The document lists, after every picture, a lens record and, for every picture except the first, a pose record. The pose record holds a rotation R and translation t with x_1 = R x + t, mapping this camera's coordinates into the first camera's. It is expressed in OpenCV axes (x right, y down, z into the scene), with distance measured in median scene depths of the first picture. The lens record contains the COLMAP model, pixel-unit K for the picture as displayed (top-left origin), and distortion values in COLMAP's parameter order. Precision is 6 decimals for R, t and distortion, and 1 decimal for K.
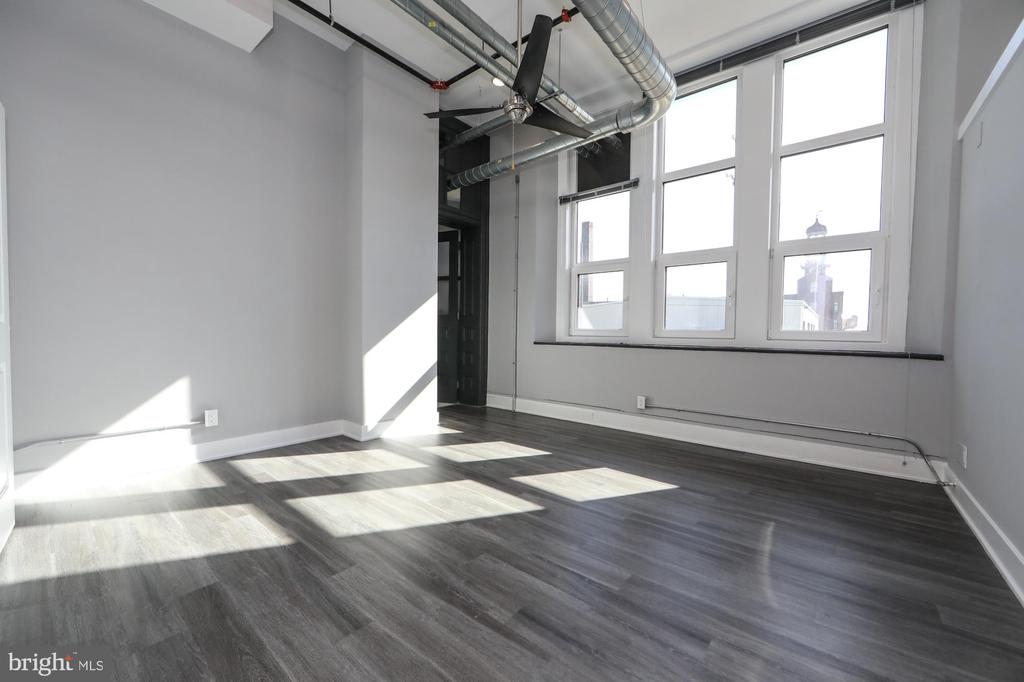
lens RADIAL K [[401.7, 0, 506.2], [0, 401.7, 343.3], [0, 0, 1]] dist [-0.010550, 0.000434]
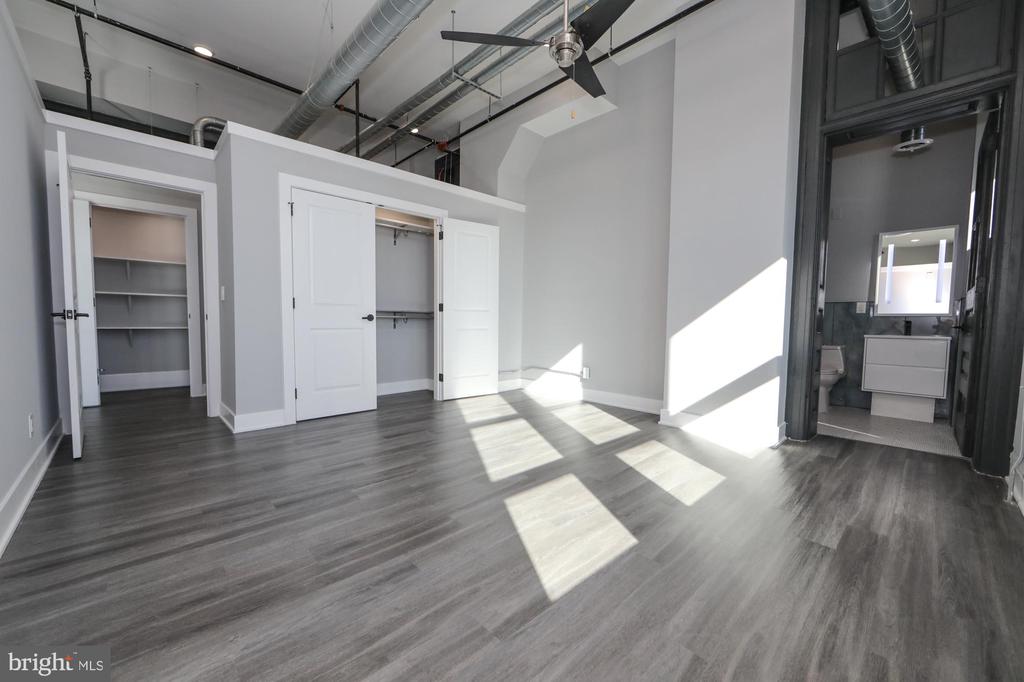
lens RADIAL K [[401.7, 0, 506.2], [0, 401.7, 343.3], [0, 0, 1]] dist [-0.010550, 0.000434]
pose [[-0.120324, 0.039664, -0.991942, 0.847551], [-0.045234, 0.997945, 0.045391, 0.019691], [0.991704, 0.050331, -0.118283, 0.914725]]
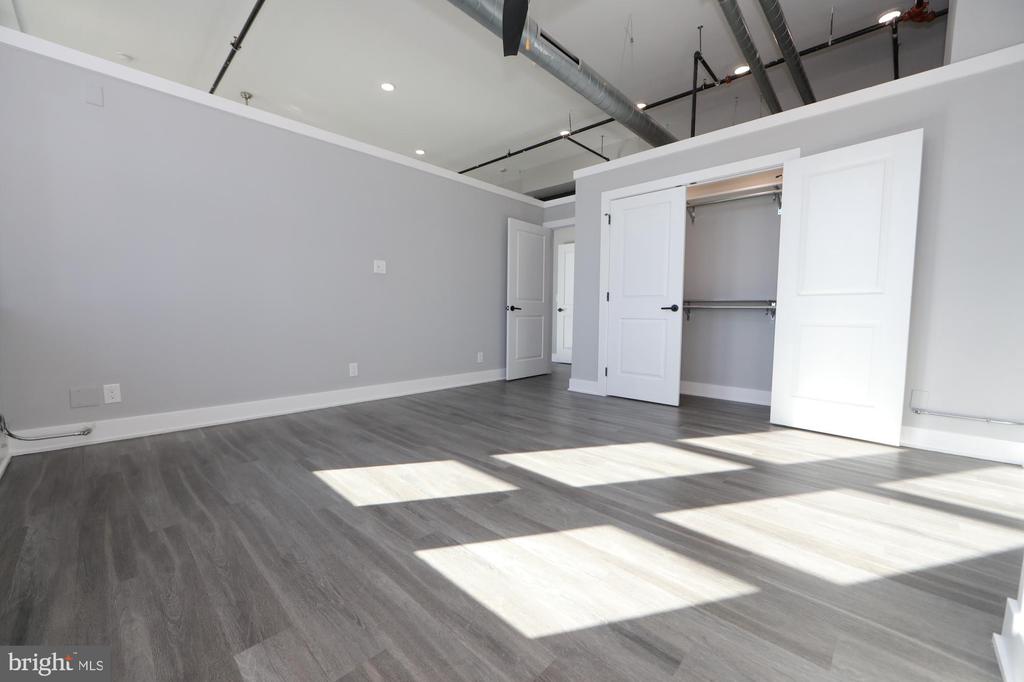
lens RADIAL K [[401.7, 0, 506.2], [0, 401.7, 343.3], [0, 0, 1]] dist [-0.010550, 0.000434]
pose [[-0.996976, -0.031723, 0.070944, -0.009954], [-0.023873, 0.993768, 0.108883, 0.000667], [-0.073956, 0.106860, -0.991520, 1.623355]]
